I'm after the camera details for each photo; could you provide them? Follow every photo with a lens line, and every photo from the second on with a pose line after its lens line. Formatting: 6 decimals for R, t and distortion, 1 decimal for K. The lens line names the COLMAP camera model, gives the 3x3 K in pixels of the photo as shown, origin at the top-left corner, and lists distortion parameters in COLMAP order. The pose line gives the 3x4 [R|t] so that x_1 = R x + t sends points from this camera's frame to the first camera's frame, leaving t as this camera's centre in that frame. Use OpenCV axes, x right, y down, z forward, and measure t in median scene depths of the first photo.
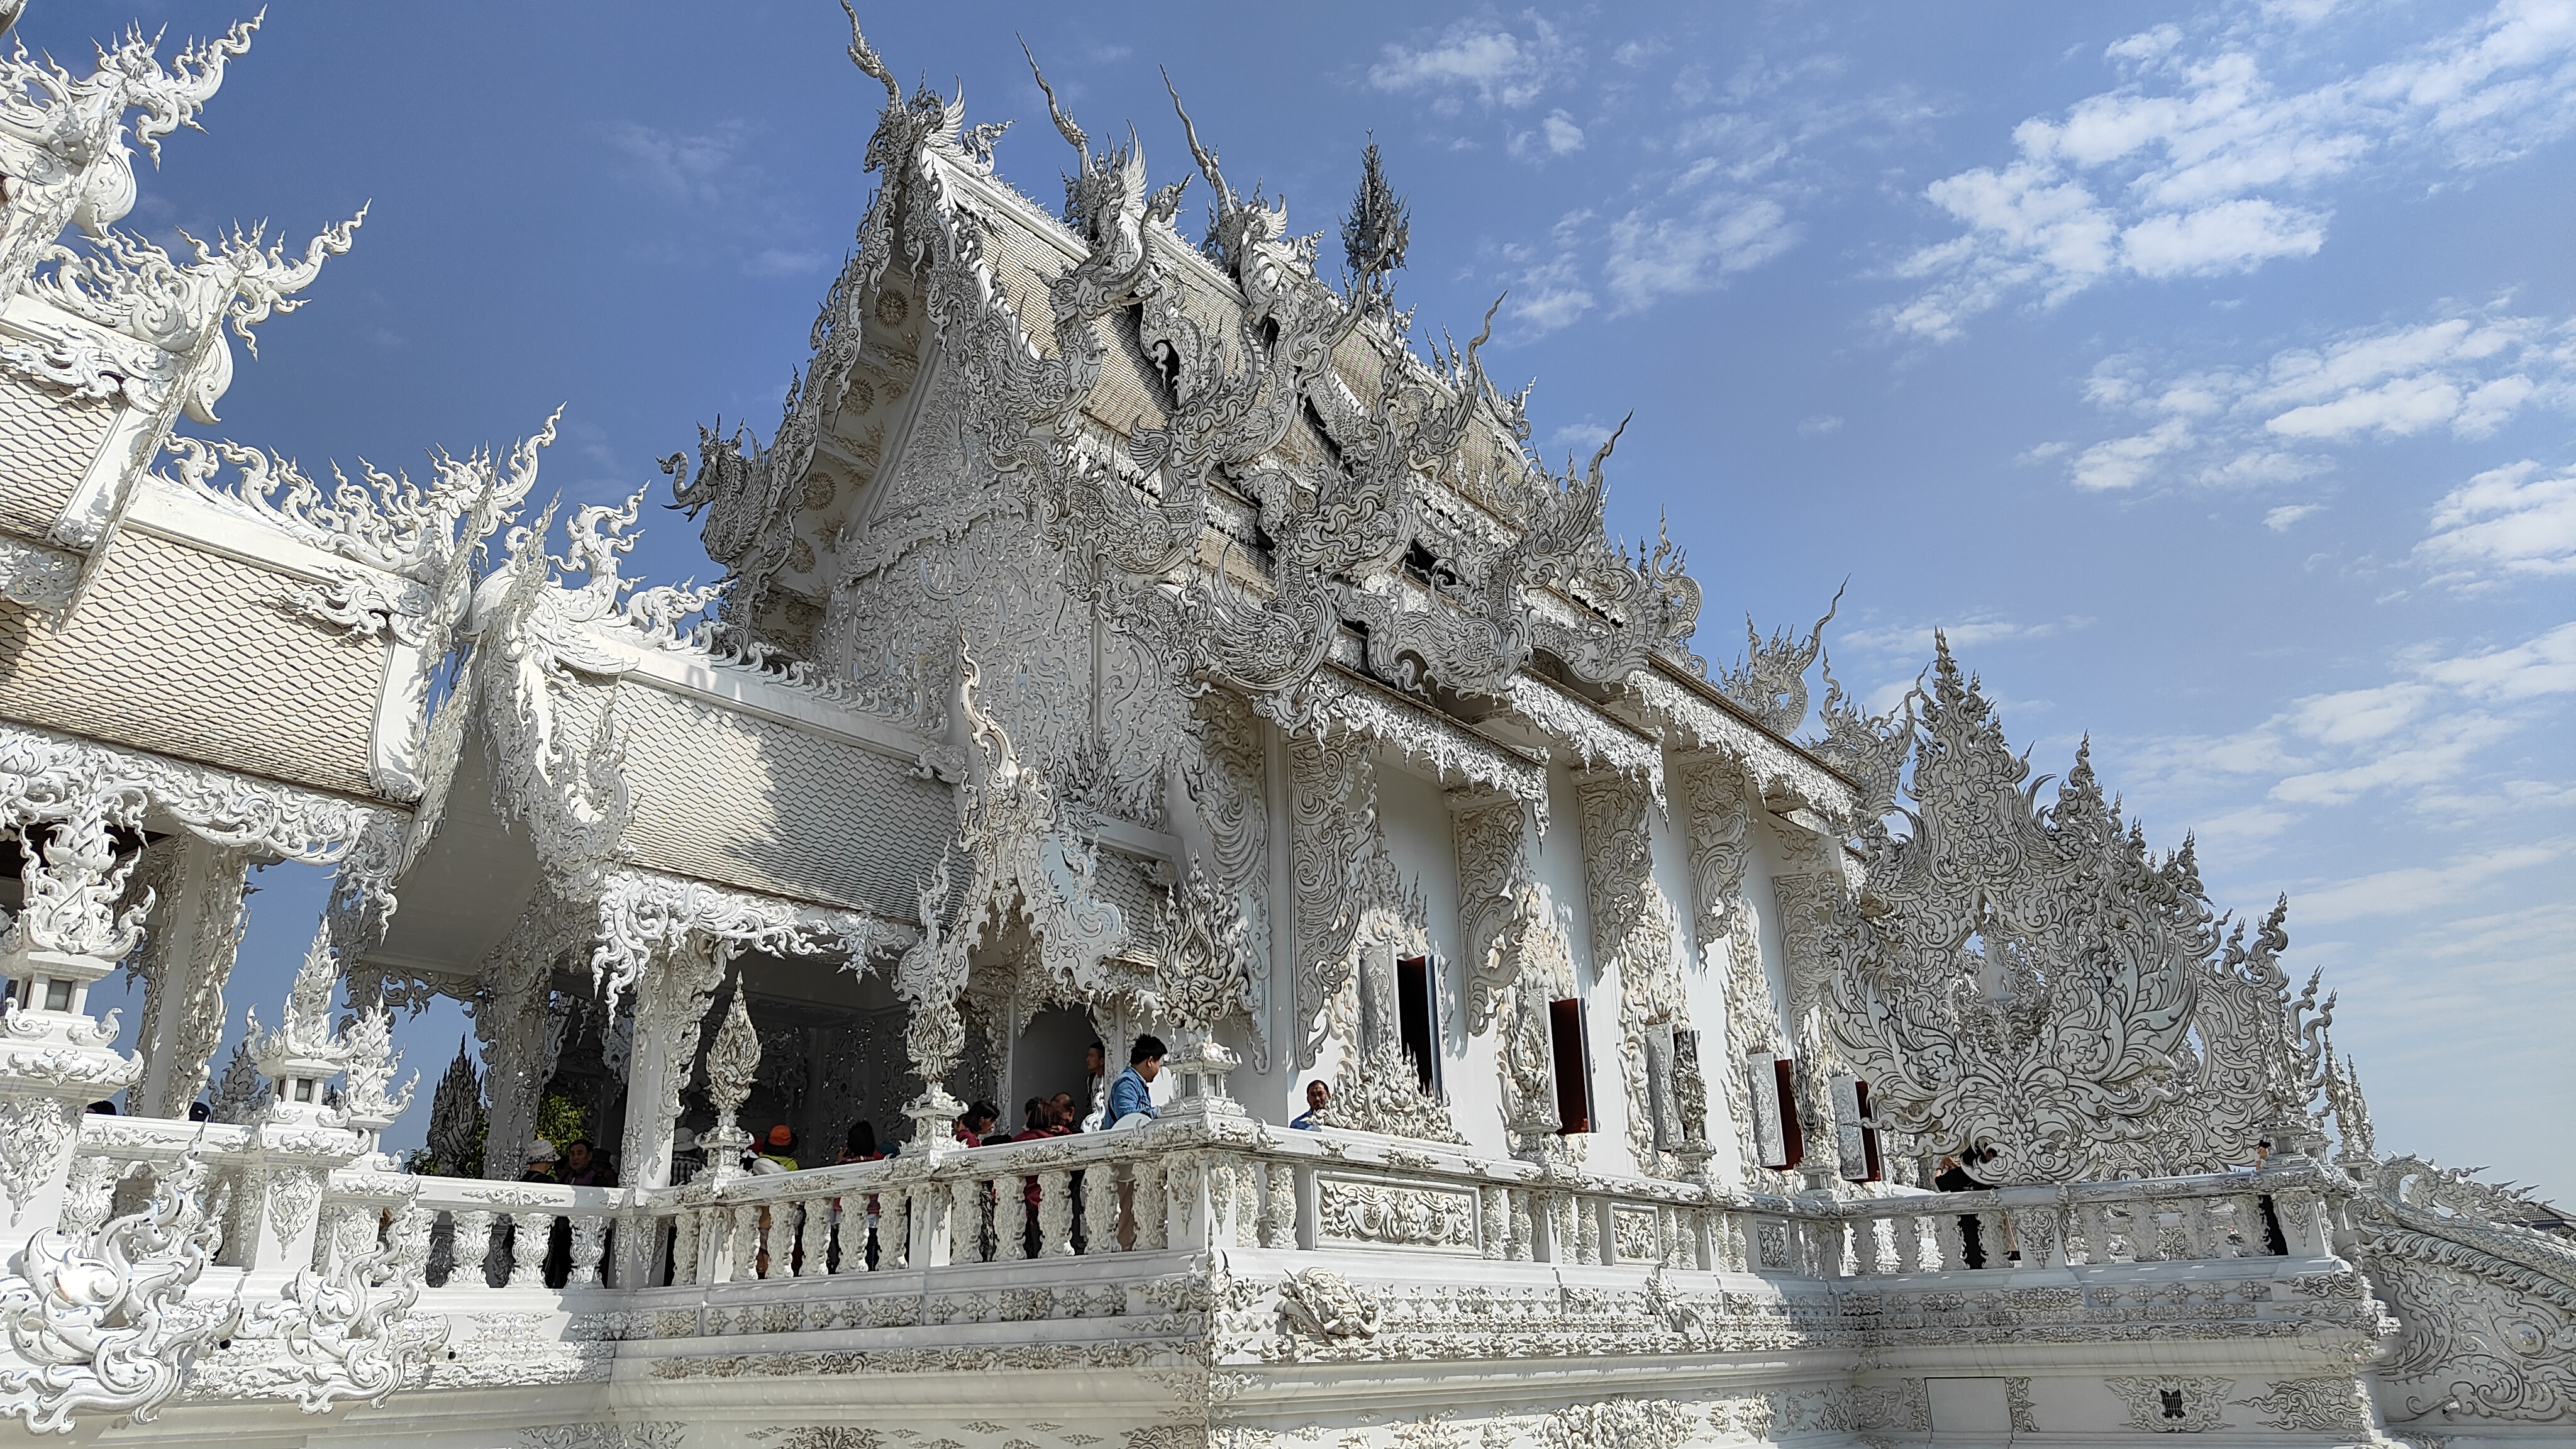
lens RADIAL K [[1802.9, 0, 1288.0], [0, 1802.9, 724.5], [0, 0, 1]] dist [0.009682, -0.001030]
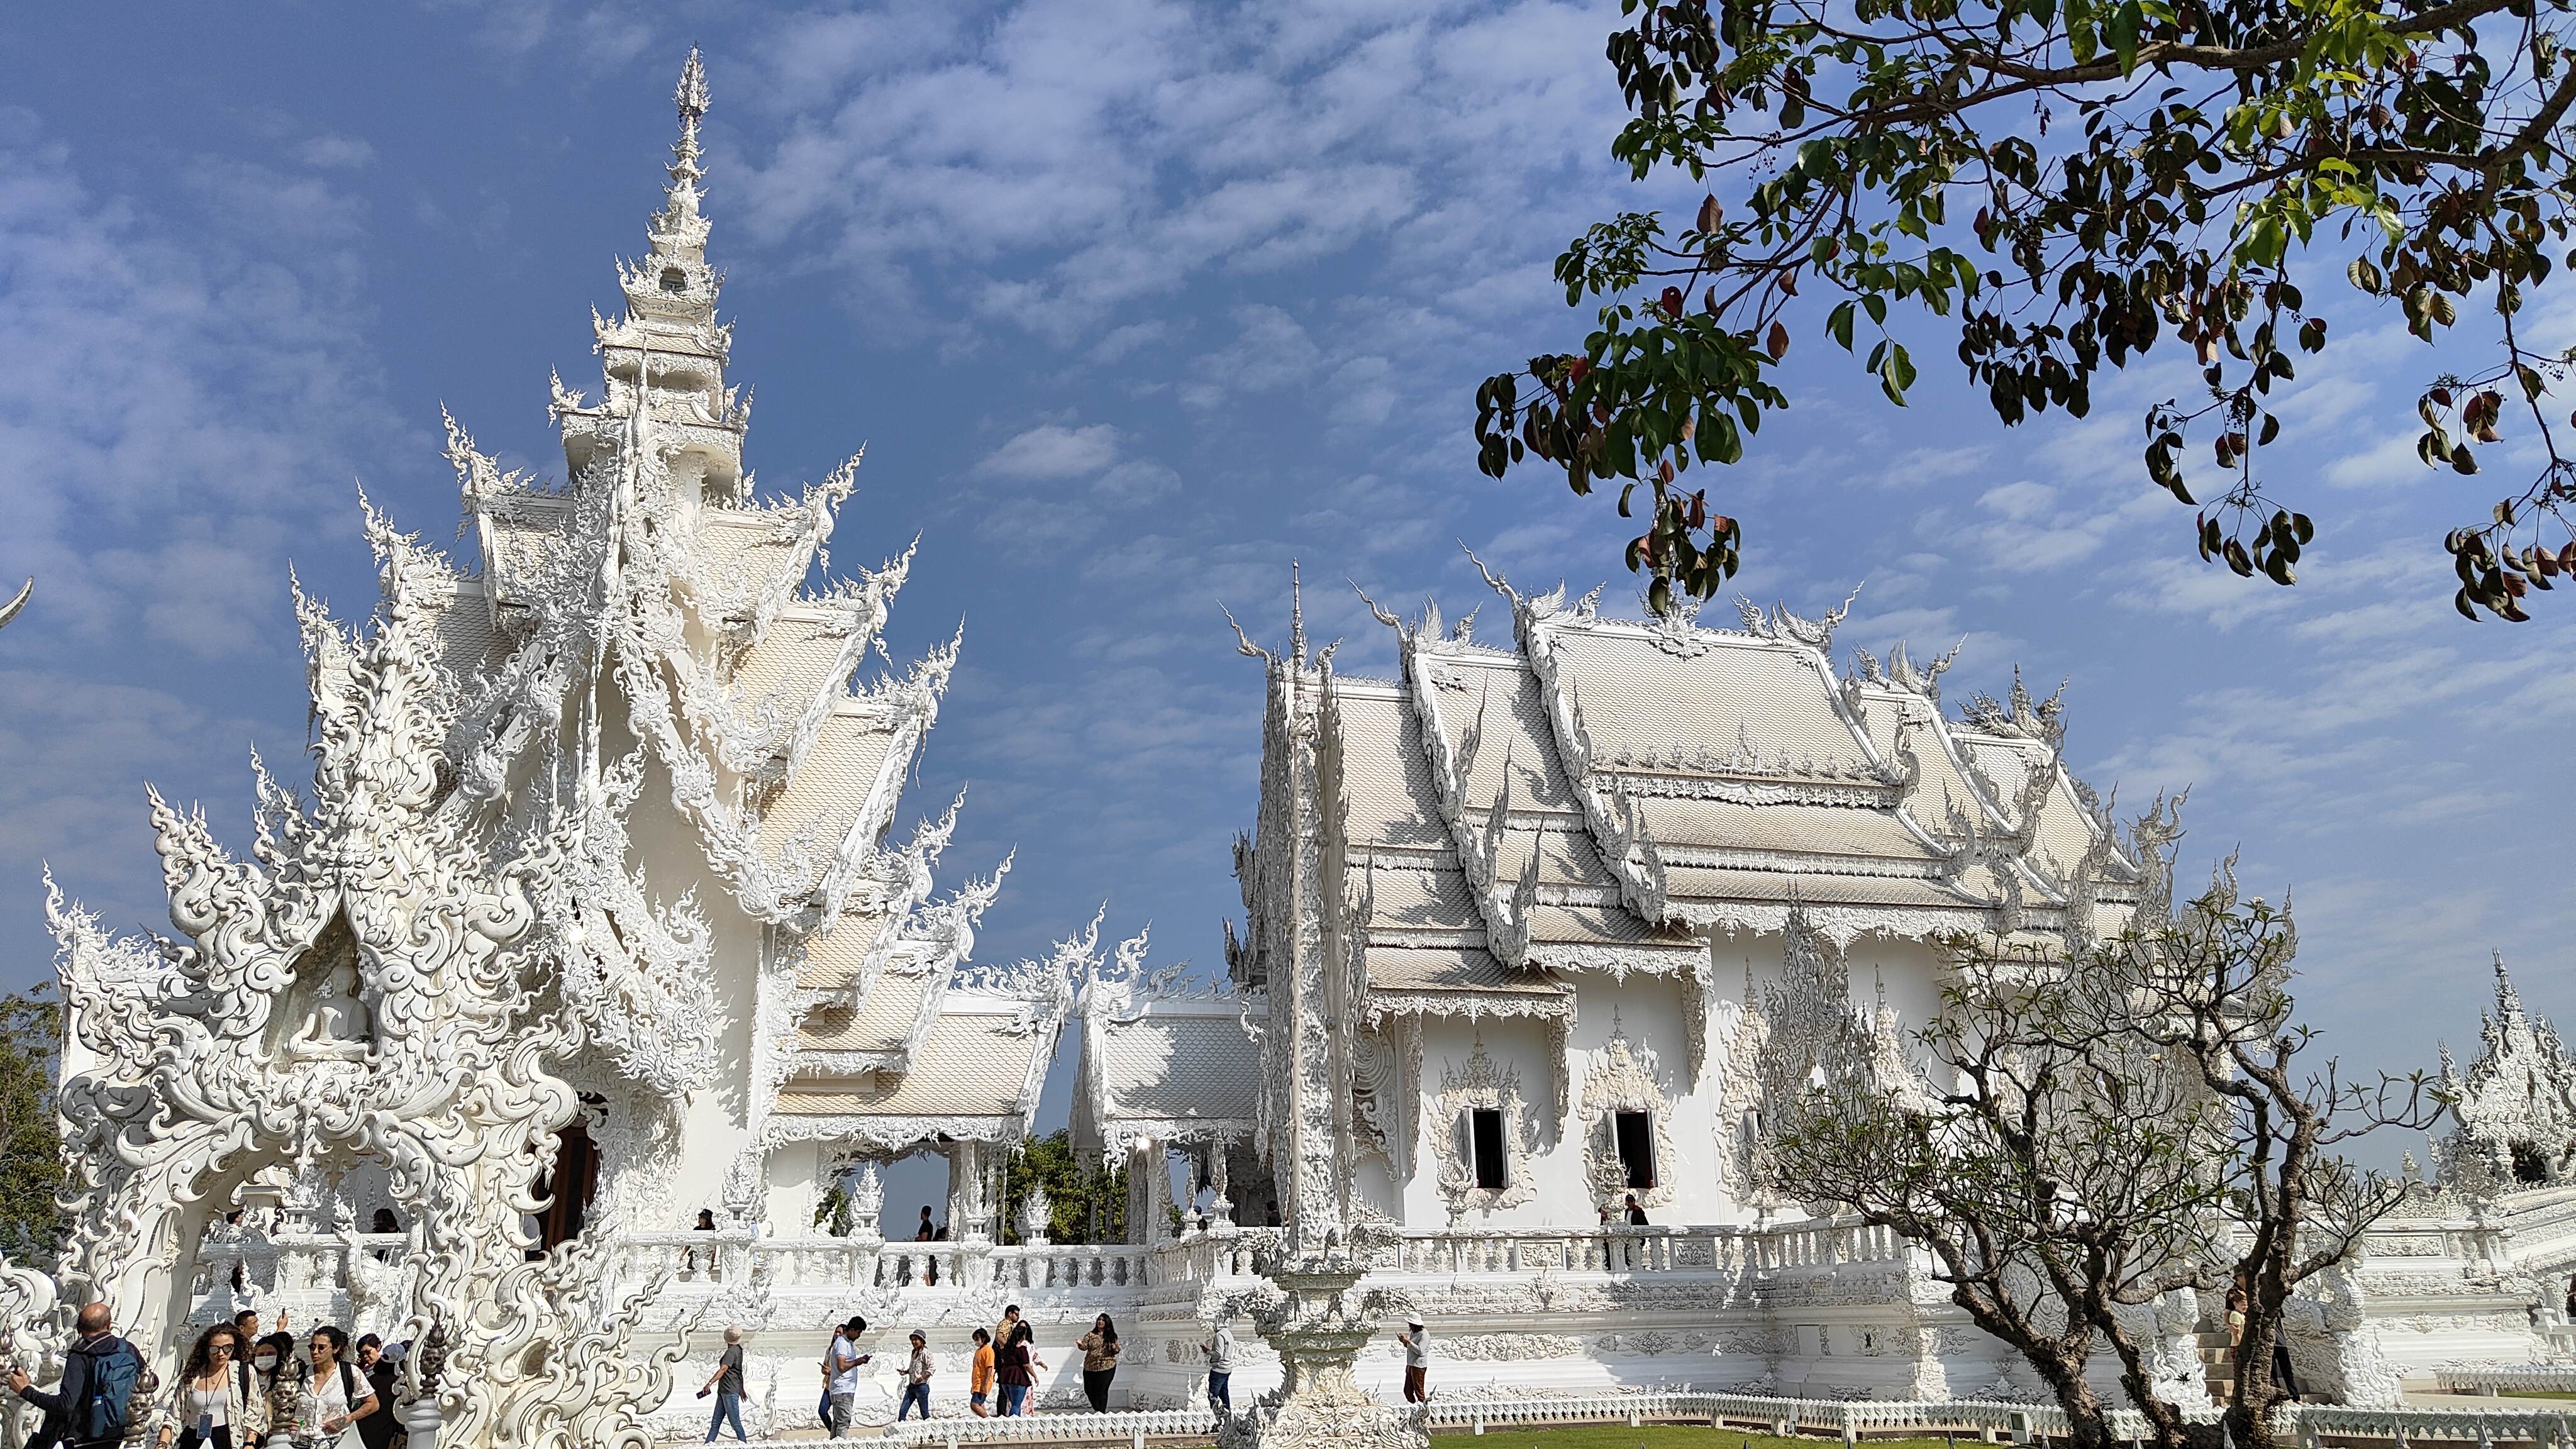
lens RADIAL K [[1802.9, 0, 1288.0], [0, 1802.9, 724.5], [0, 0, 1]] dist [0.009682, -0.001030]
pose [[0.787939, -0.184881, -0.587342, 1.357758], [0.205828, 0.978073, -0.031749, -0.318822], [0.580333, -0.095875, 0.808716, -0.814264]]
